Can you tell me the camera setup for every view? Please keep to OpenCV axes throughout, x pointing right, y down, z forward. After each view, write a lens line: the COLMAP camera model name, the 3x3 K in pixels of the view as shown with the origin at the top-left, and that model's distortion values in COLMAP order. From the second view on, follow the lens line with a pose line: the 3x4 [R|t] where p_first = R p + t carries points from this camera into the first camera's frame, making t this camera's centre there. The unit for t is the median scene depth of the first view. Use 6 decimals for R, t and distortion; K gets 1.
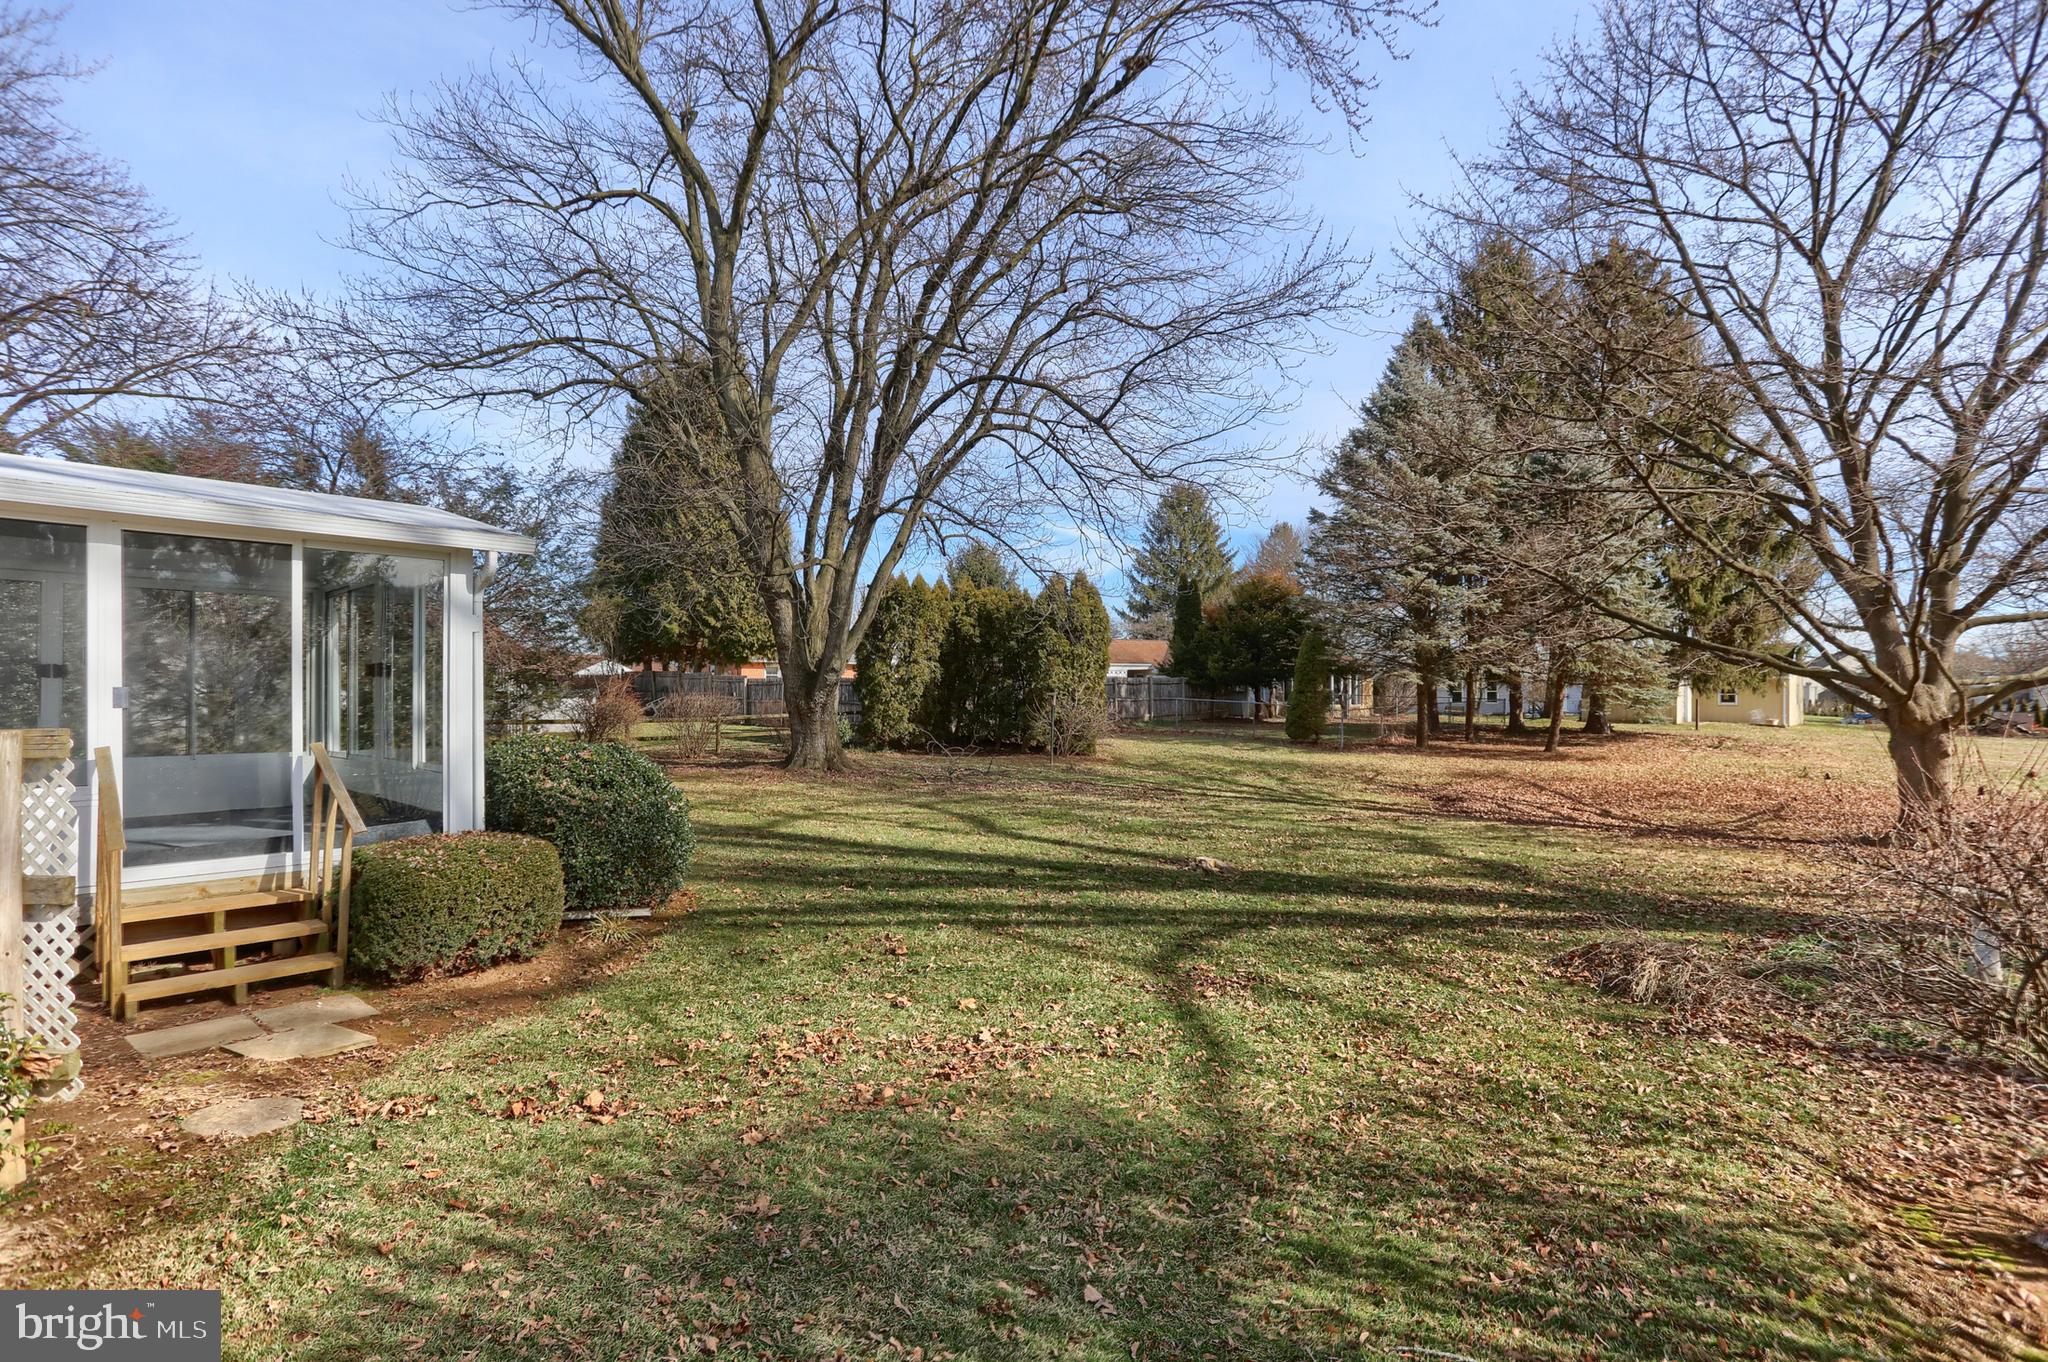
lens RADIAL K [[1014.2, 0, 1027.4], [0, 1014.2, 687.8], [0, 0, 1]] dist [0.000915, 0.000296]
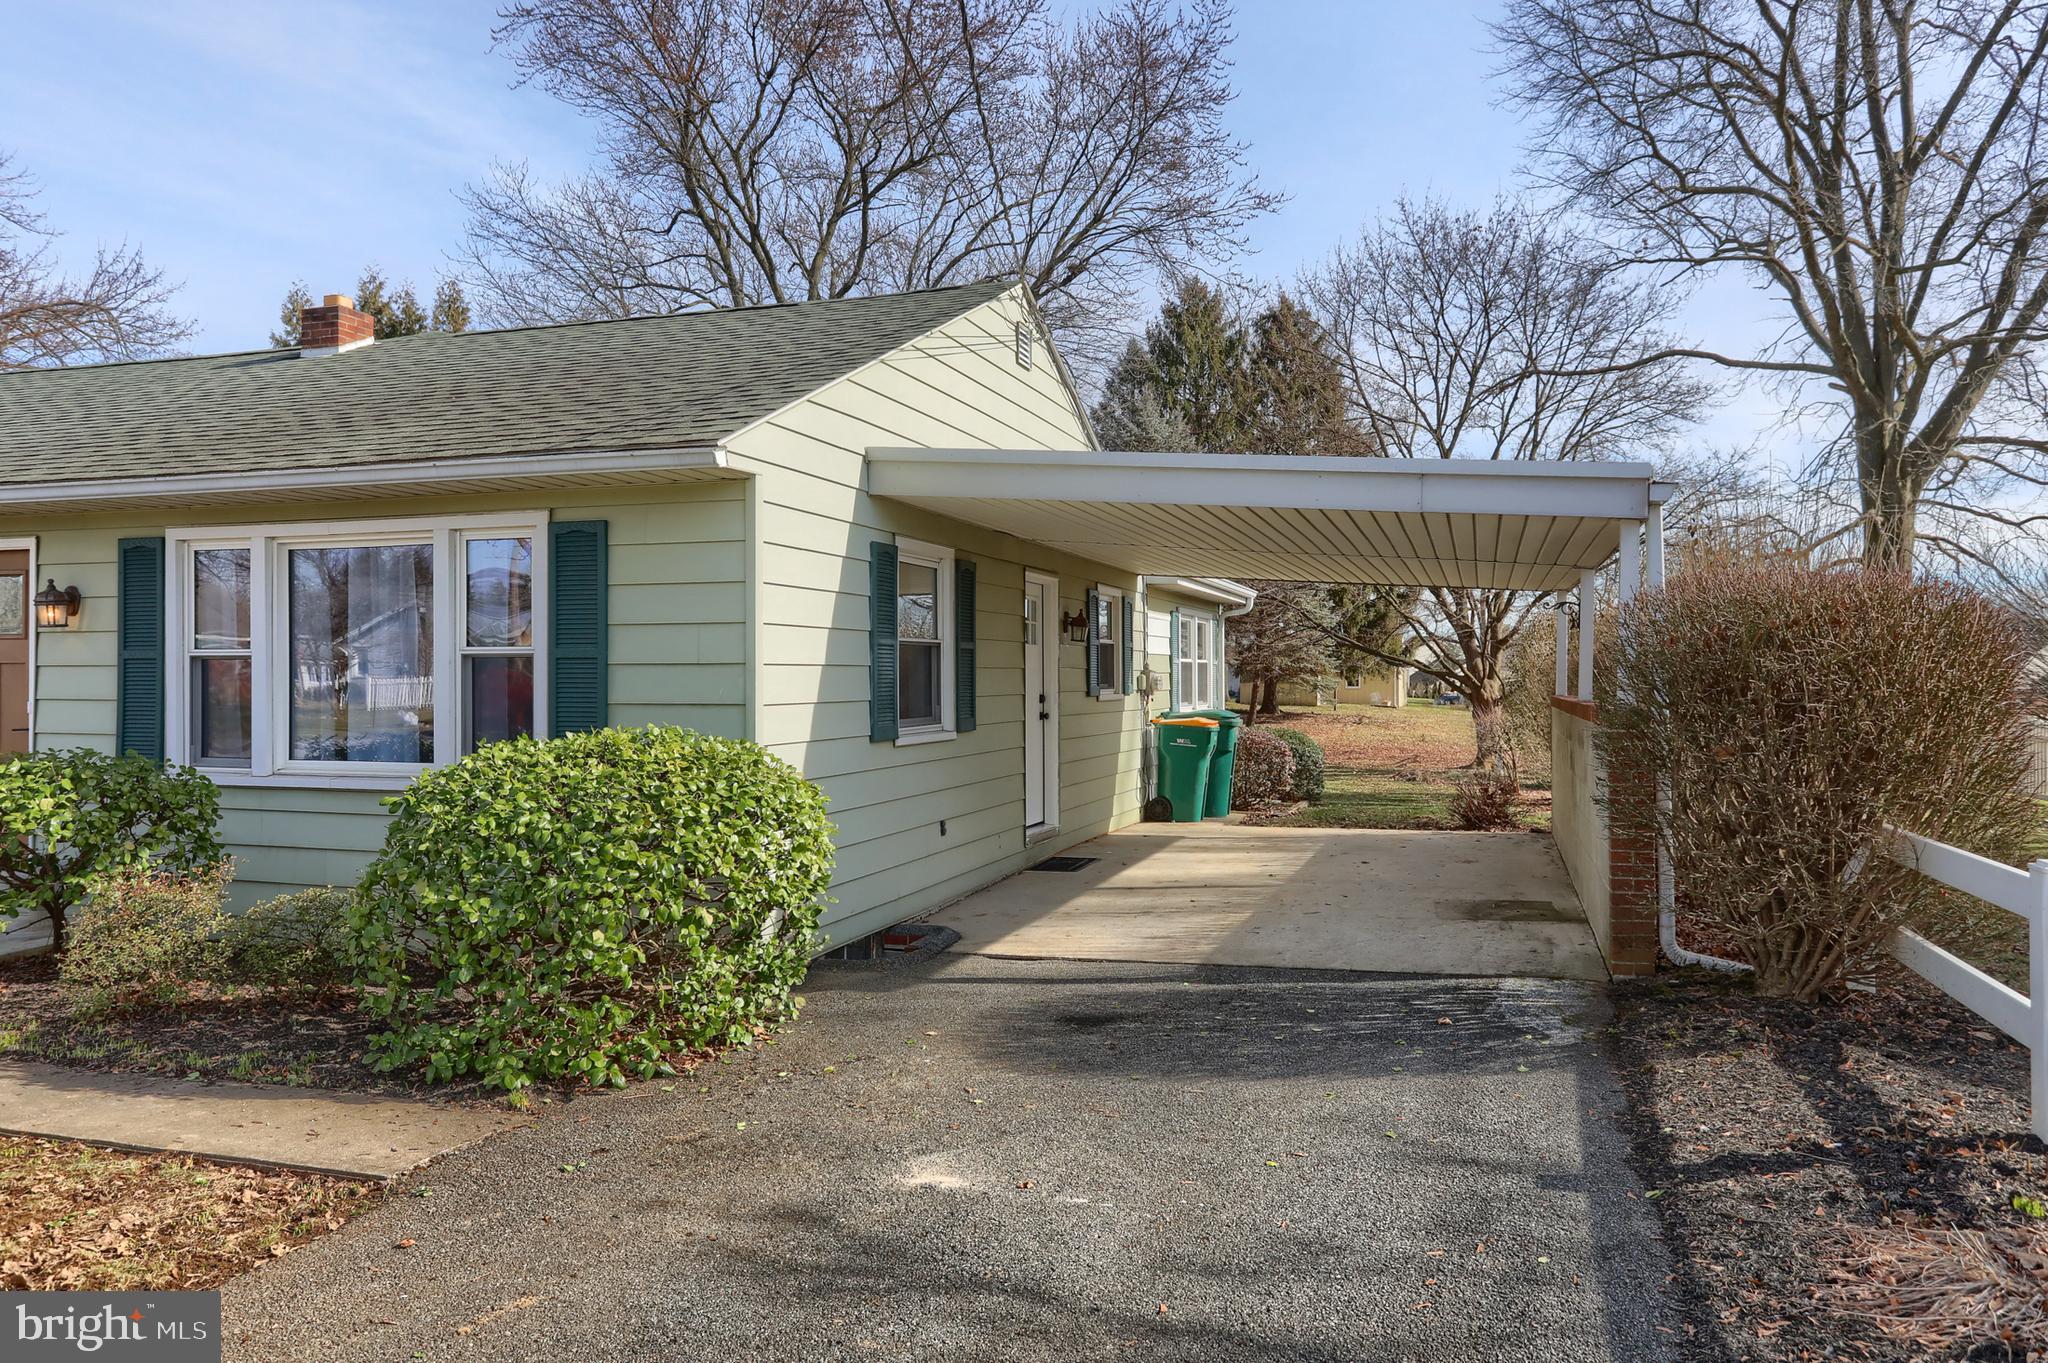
lens RADIAL K [[1466.2, 0, 1024.5], [0, 1466.2, 679.6], [0, 0, 1]] dist [-0.001540, -0.000413]
pose [[0.914691, -0.004338, 0.404131, -0.693738], [0.000368, 0.999951, 0.009899, -0.022360], [-0.404154, -0.008906, 0.914648, -0.790360]]
